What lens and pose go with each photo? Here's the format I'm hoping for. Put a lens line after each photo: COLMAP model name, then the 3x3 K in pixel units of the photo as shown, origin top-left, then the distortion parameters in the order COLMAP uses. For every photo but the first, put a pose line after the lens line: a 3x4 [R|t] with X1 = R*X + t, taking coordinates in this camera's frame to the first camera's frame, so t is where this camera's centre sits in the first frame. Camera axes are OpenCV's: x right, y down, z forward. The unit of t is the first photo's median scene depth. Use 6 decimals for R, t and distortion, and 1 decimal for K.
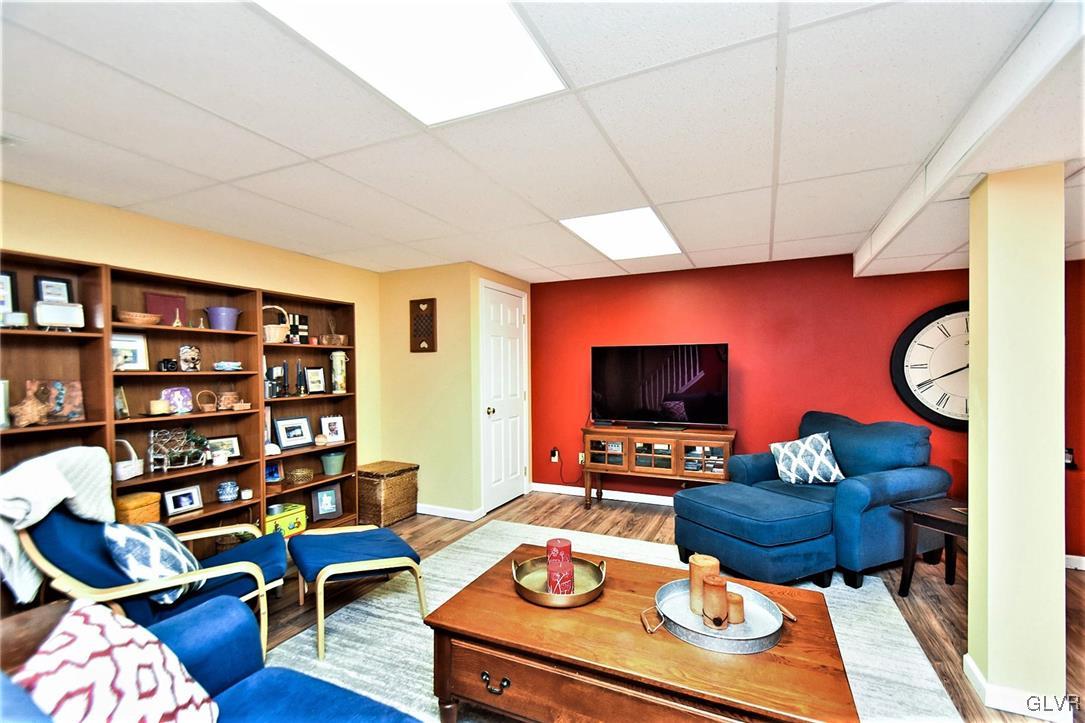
lens RADIAL K [[469.7, 0, 542.5], [0, 469.7, 361.5], [0, 0, 1]] dist [0.002637, 0.000127]
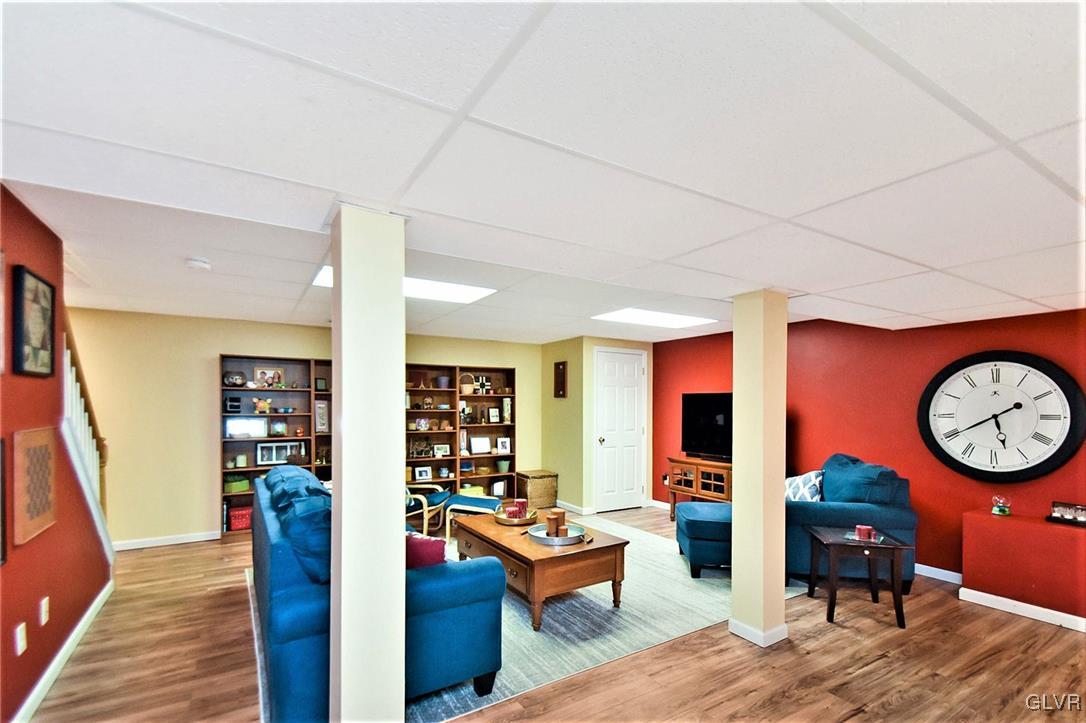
lens RADIAL K [[480.3, 0, 536.8], [0, 480.3, 384.3], [0, 0, 1]] dist [0.002281, -0.000027]
pose [[0.831204, -0.012297, -0.555831, 0.593539], [-0.000552, 0.999737, -0.022943, -0.031042], [0.555967, 0.019377, 0.830978, -0.338782]]
